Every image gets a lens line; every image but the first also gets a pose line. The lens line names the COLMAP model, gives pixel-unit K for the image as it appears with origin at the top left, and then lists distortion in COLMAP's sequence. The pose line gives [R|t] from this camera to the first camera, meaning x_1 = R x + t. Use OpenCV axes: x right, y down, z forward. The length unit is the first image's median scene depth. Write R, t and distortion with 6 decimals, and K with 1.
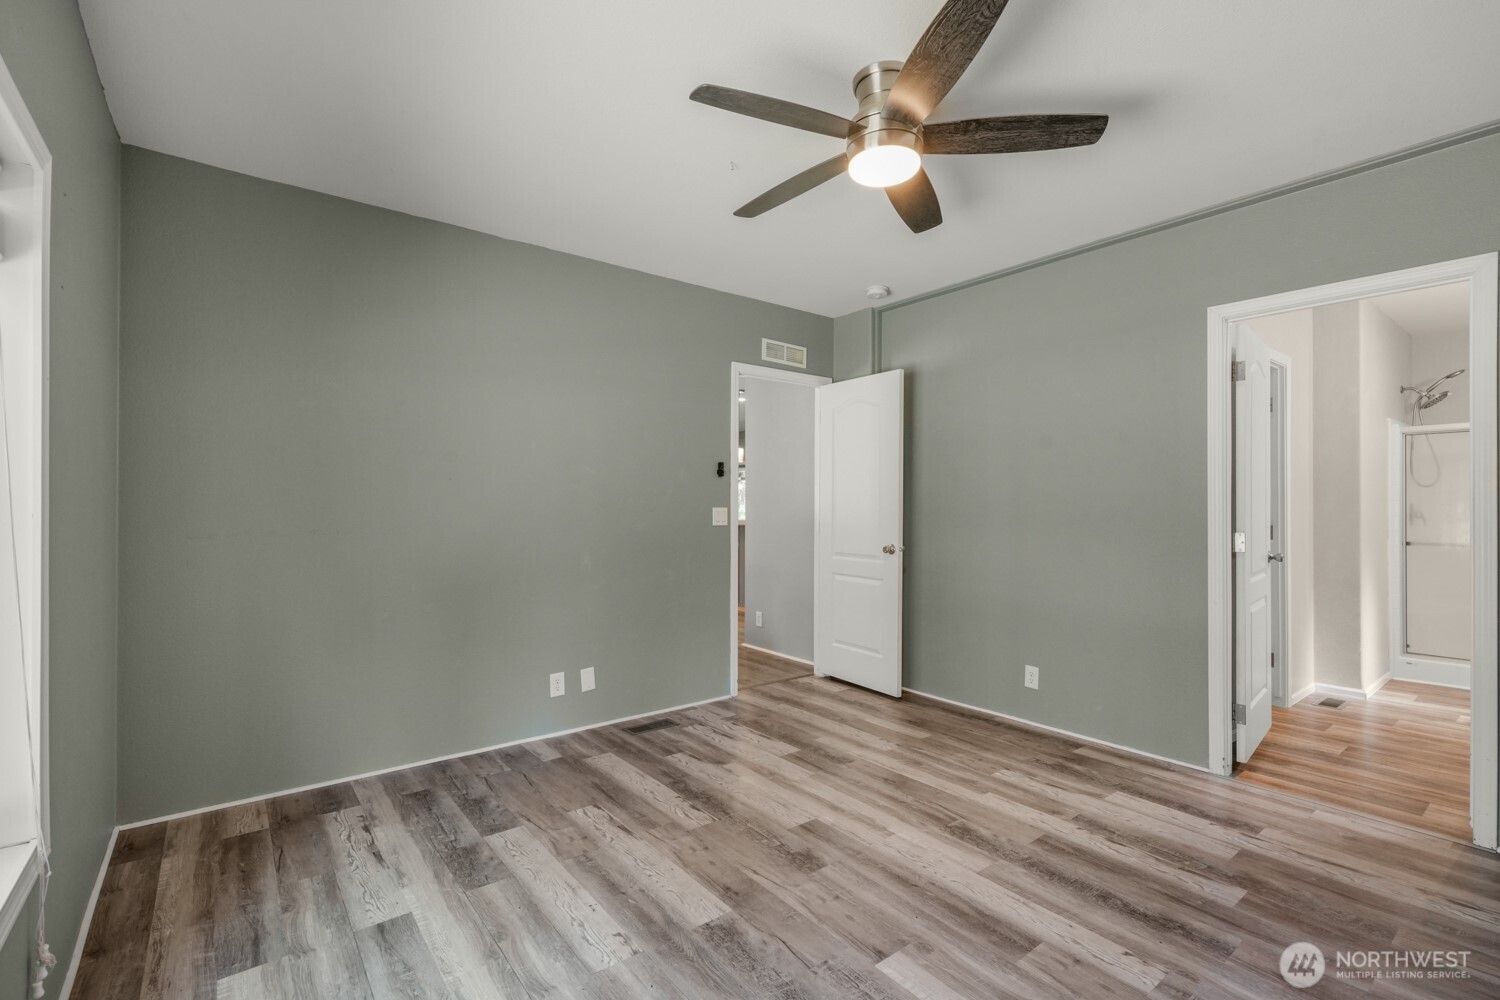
lens RADIAL K [[658.4, 0, 750.5], [0, 658.4, 502.5], [0, 0, 1]] dist [-0.002270, 0.001704]
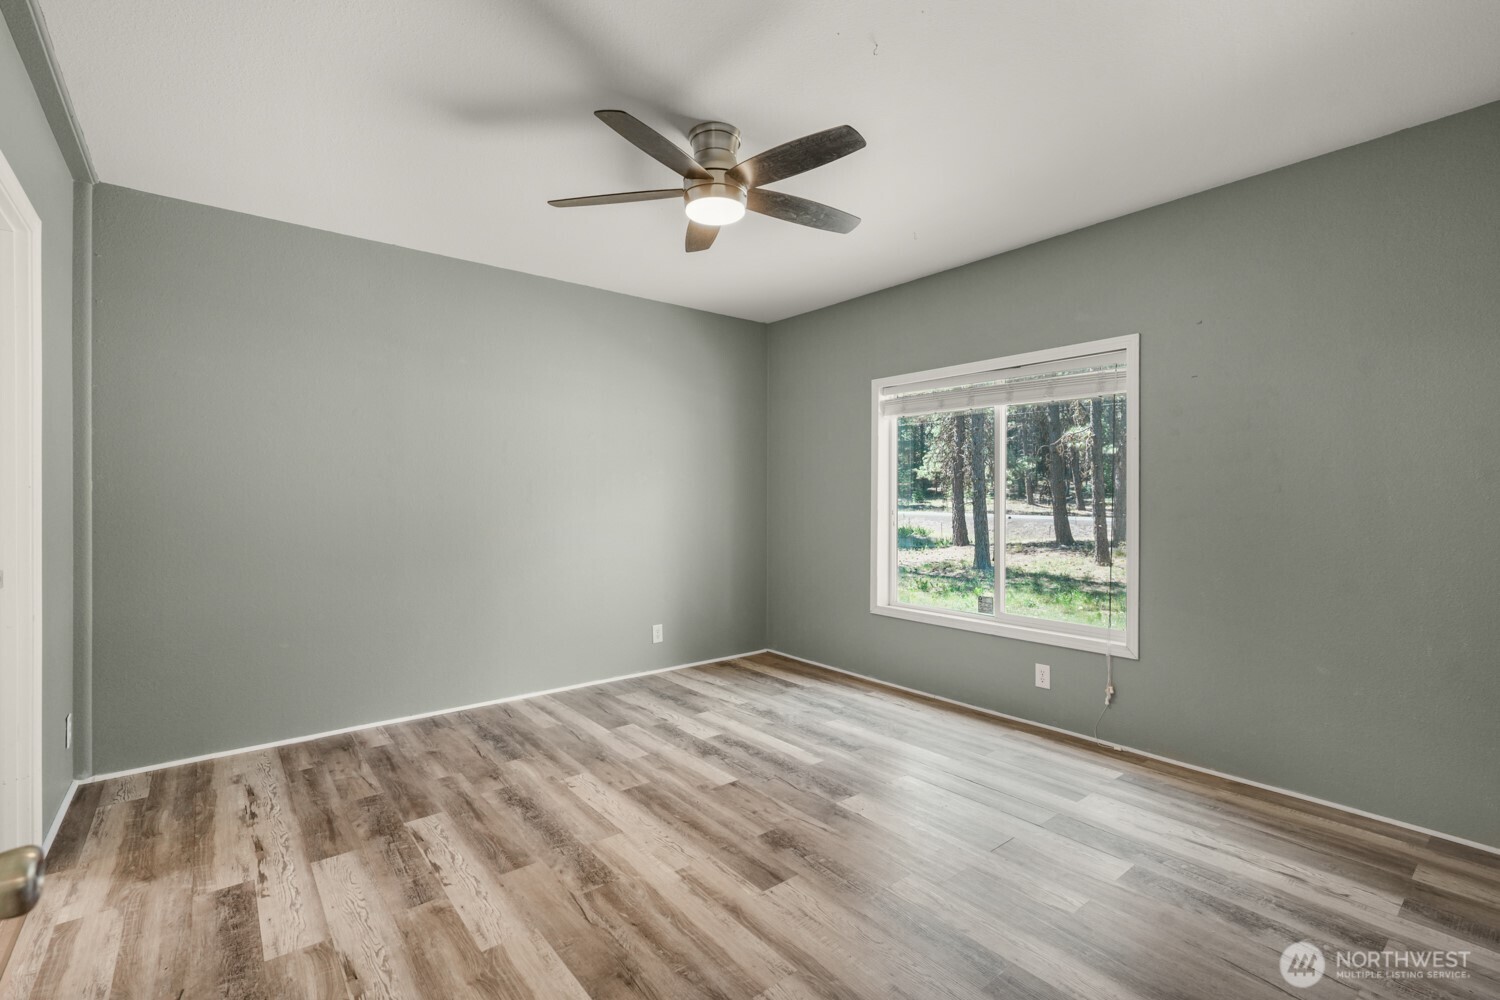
lens RADIAL K [[658.4, 0, 750.1], [0, 658.4, 498.7], [0, 0, 1]] dist [-0.002270, 0.001704]
pose [[-0.999834, -0.001599, -0.018131, 0.138588], [-0.001560, 0.999996, -0.002172, 0.010216], [0.018135, -0.002144, -0.999833, 1.903858]]
